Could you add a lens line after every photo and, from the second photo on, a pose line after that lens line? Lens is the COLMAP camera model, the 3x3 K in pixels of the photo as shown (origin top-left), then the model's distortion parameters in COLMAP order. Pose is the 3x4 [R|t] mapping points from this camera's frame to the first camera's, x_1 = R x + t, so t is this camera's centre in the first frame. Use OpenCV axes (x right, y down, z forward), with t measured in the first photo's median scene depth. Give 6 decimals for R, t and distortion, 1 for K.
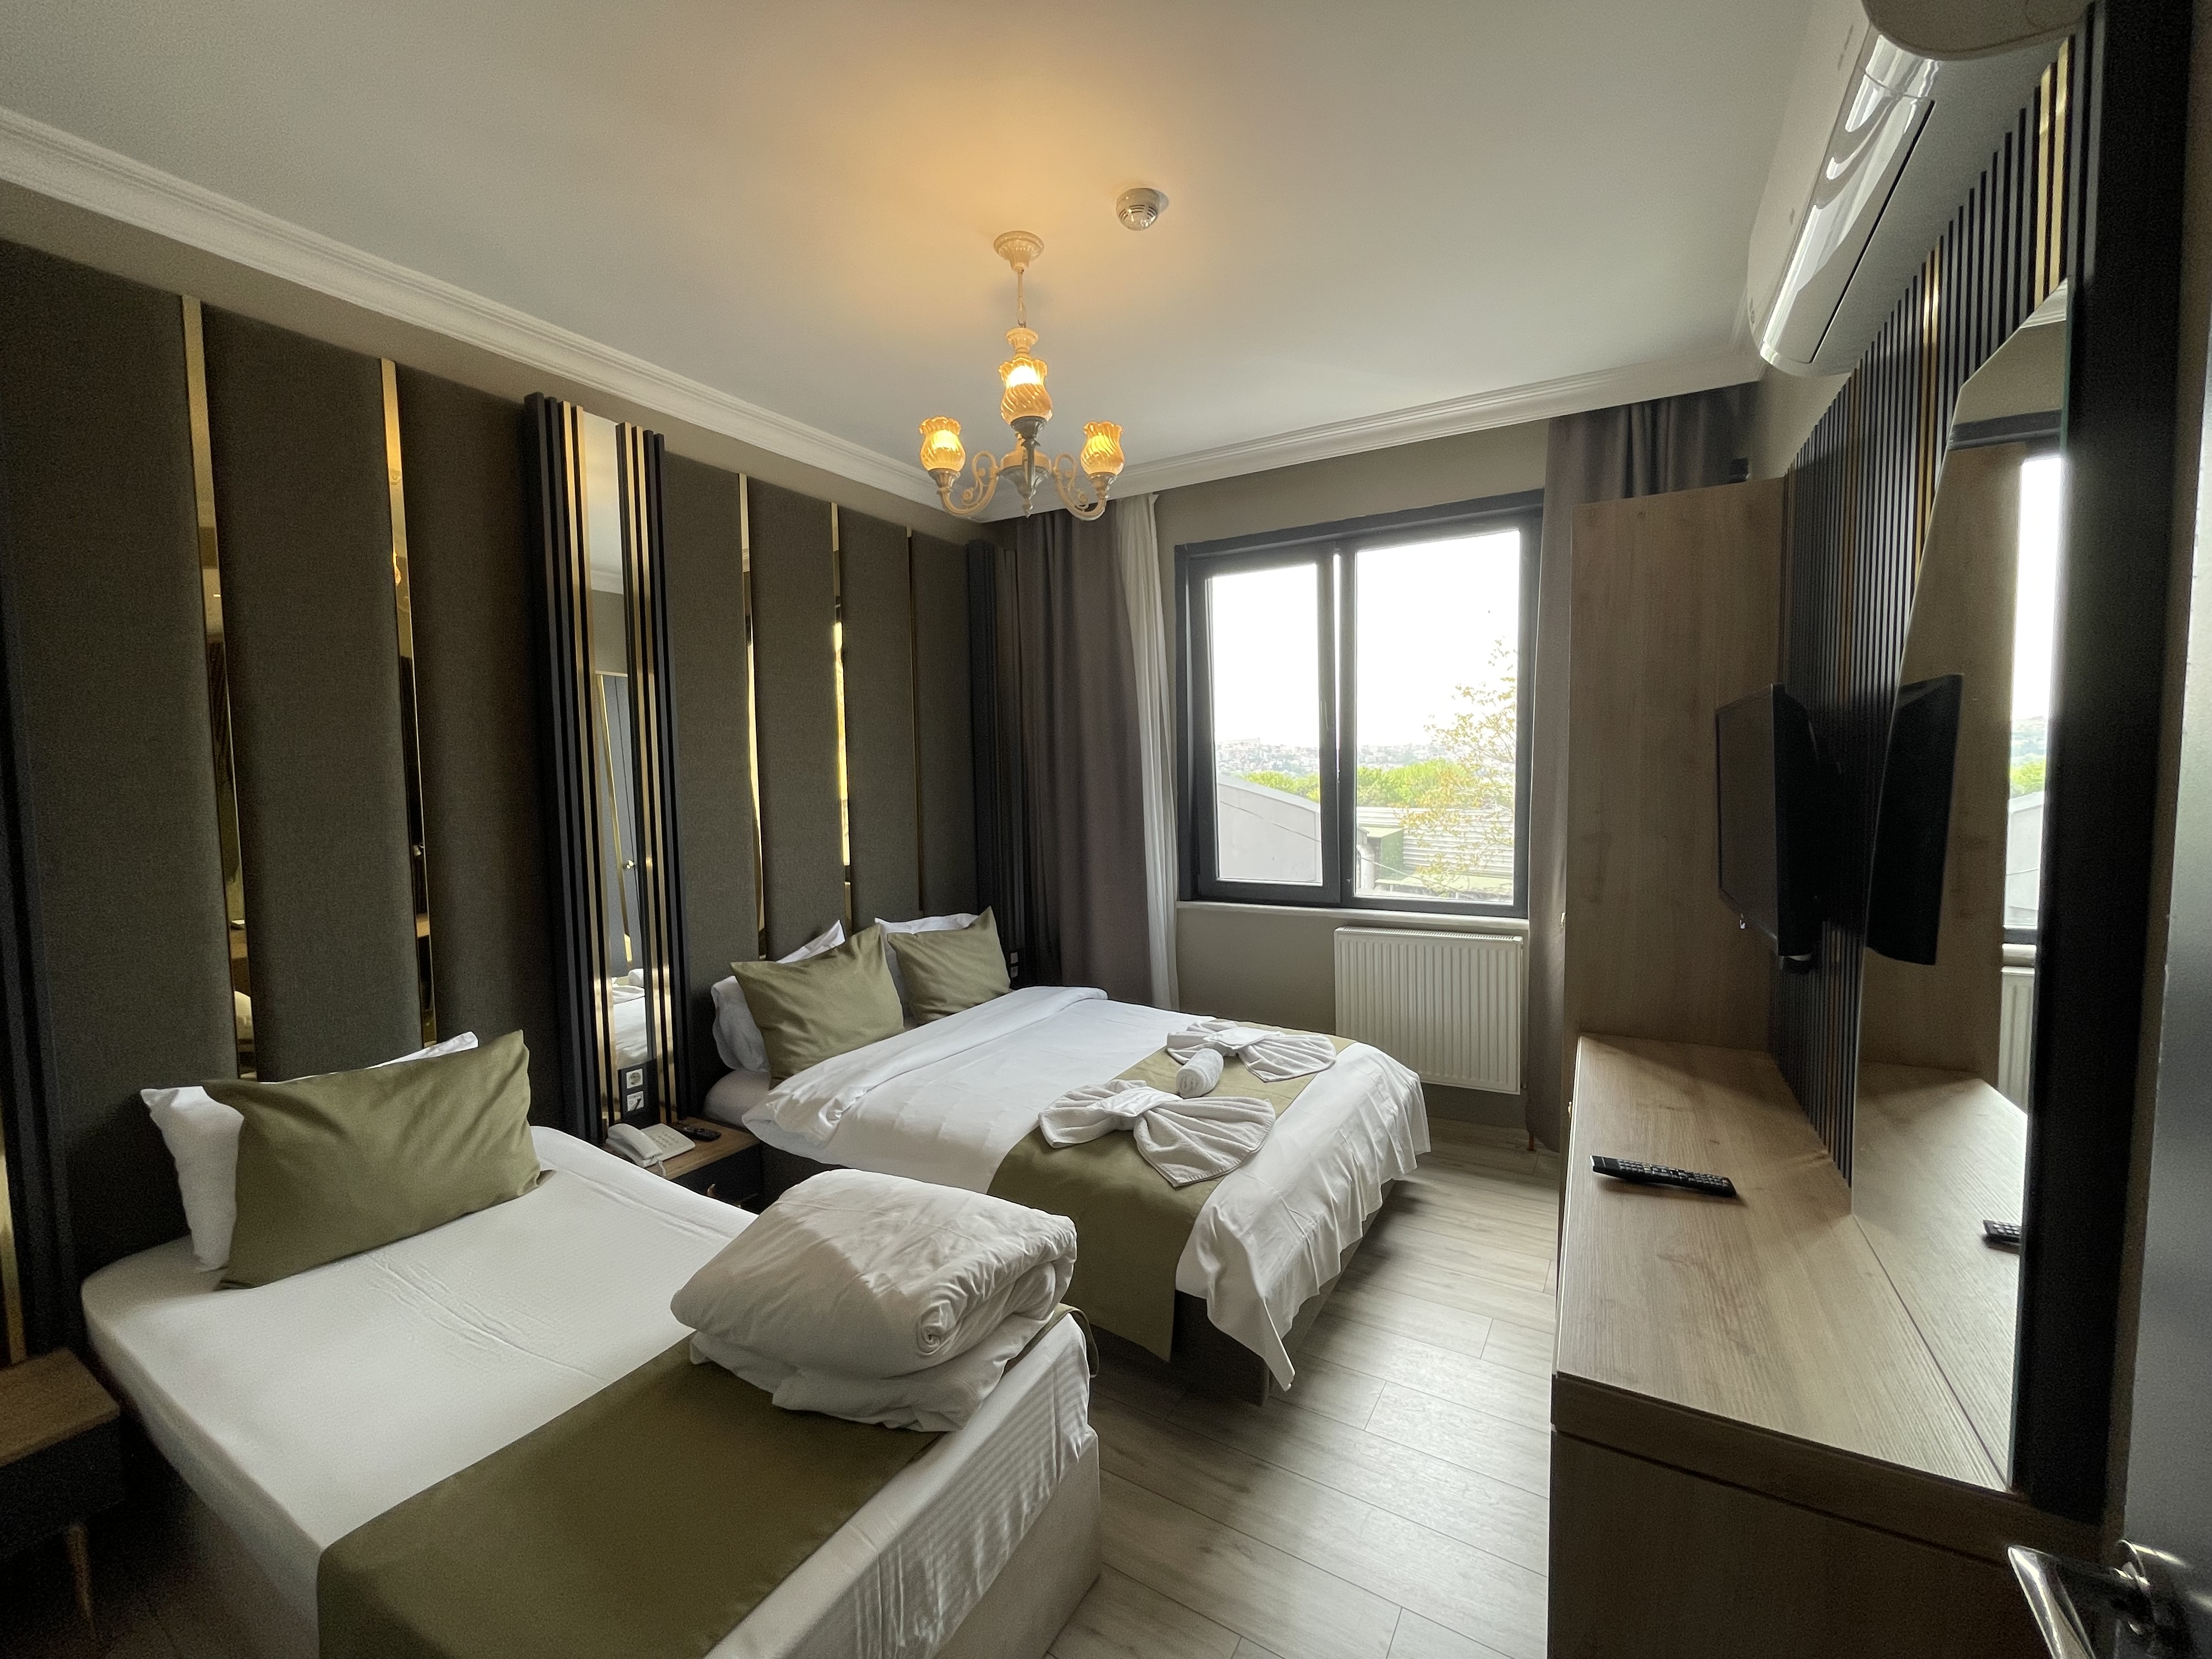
lens RADIAL K [[899.9, 0, 1109.6], [0, 899.9, 828.8], [0, 0, 1]] dist [0.001100, 0.000045]
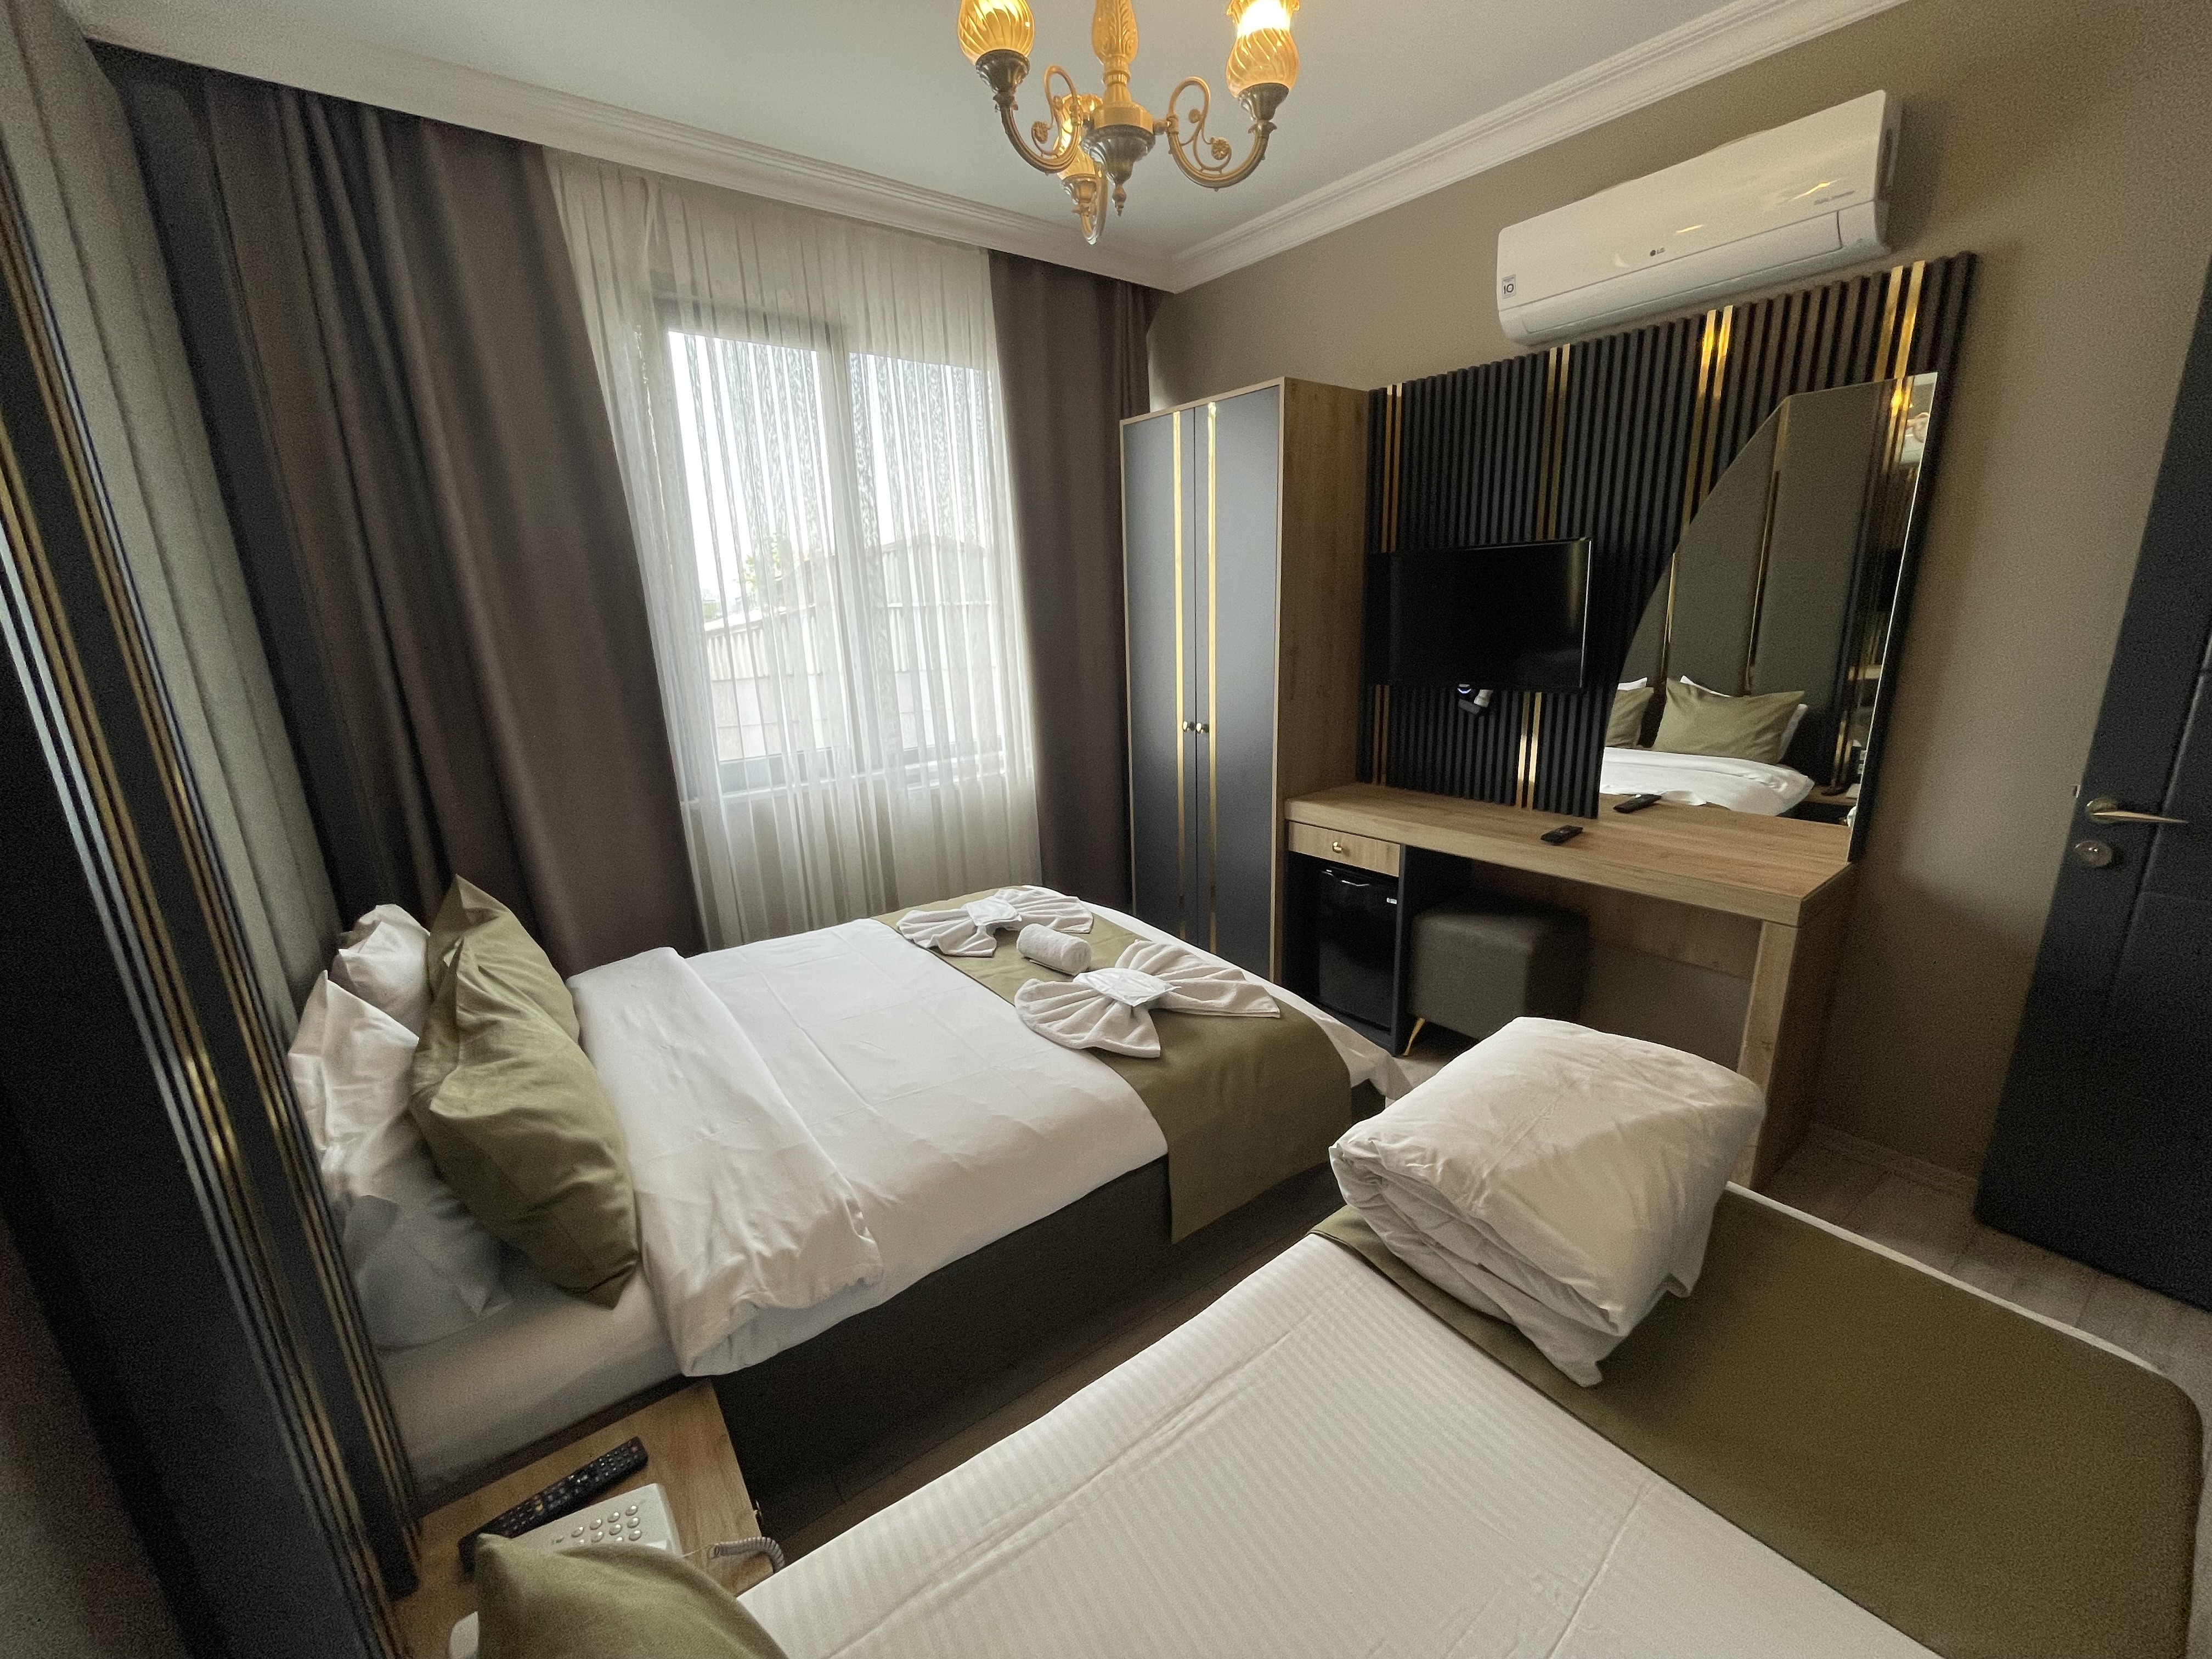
lens RADIAL K [[899.9, 0, 1110.2], [0, 899.9, 830.8], [0, 0, 1]] dist [0.001100, 0.000045]
pose [[0.400955, -0.231739, 0.886302, -0.674026], [0.099488, 0.972769, 0.209339, -0.026136], [-0.910679, 0.004241, 0.413092, 0.605068]]
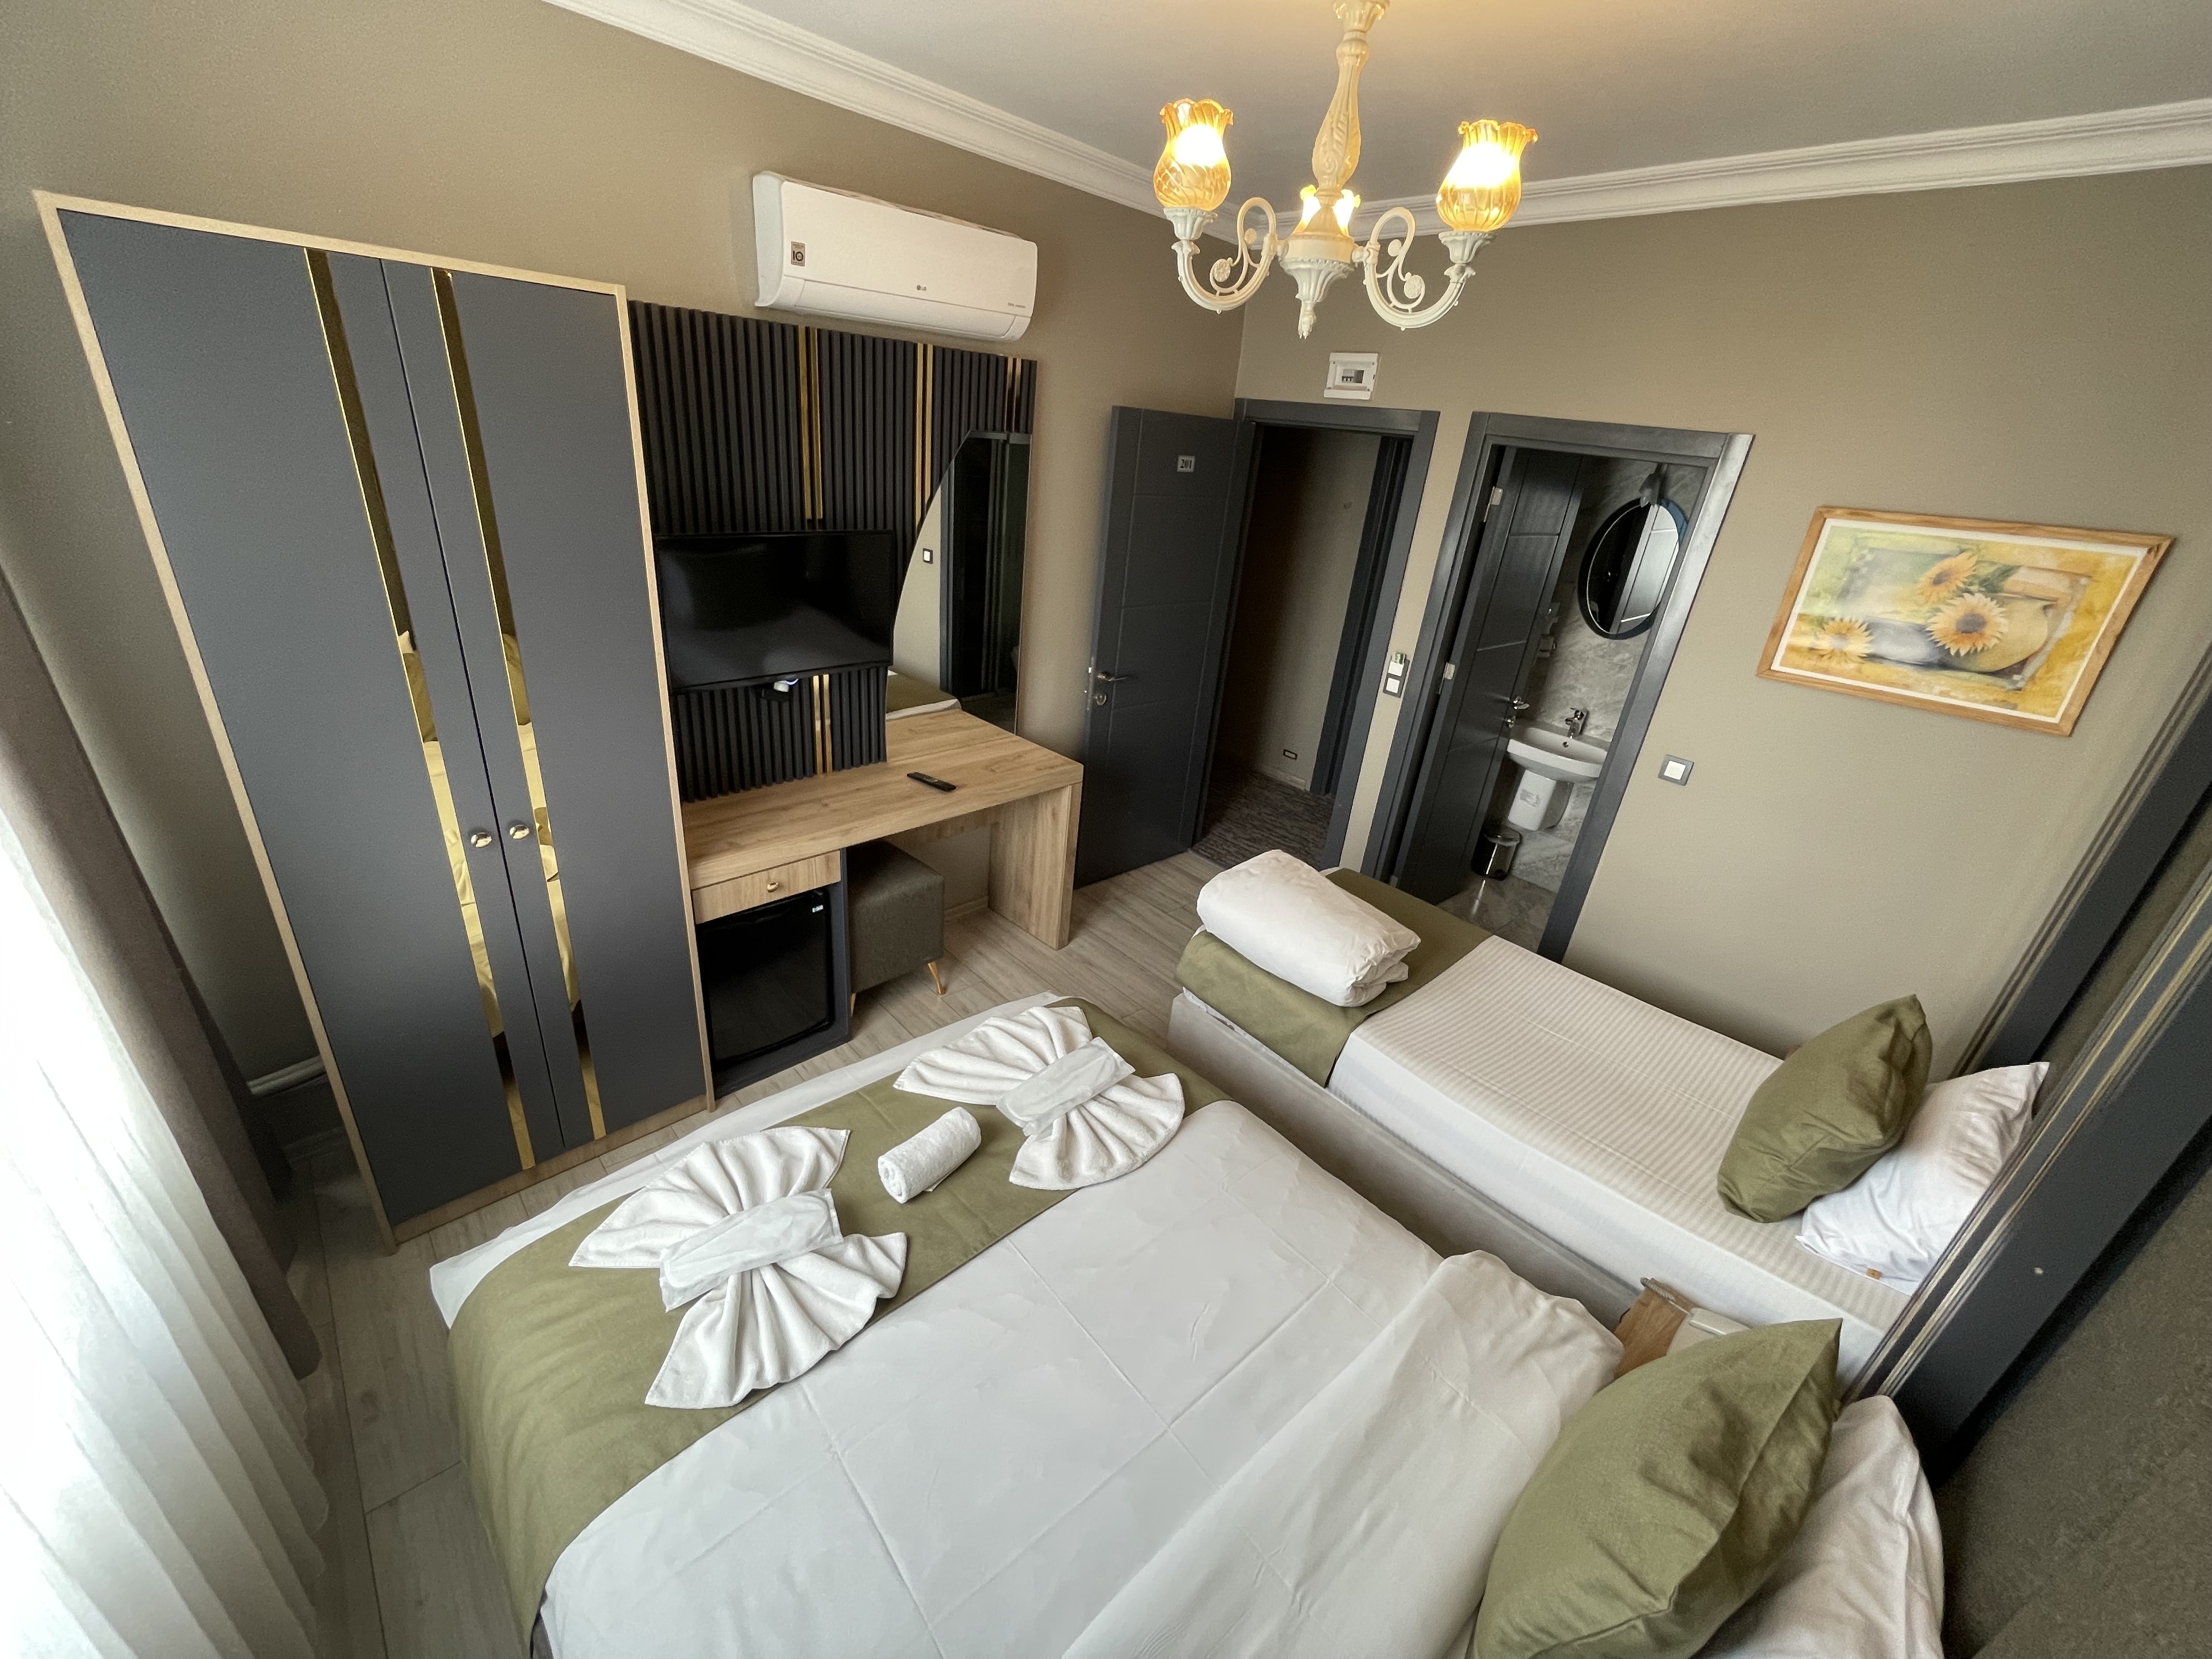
lens RADIAL K [[899.9, 0, 1104.1], [0, 899.9, 835.4], [0, 0, 1]] dist [0.001100, 0.000045]
pose [[-0.954026, -0.191744, 0.230366, -0.125943], [-0.061997, 0.878216, 0.474228, -0.277078], [-0.293241, 0.438144, -0.849729, 1.512018]]
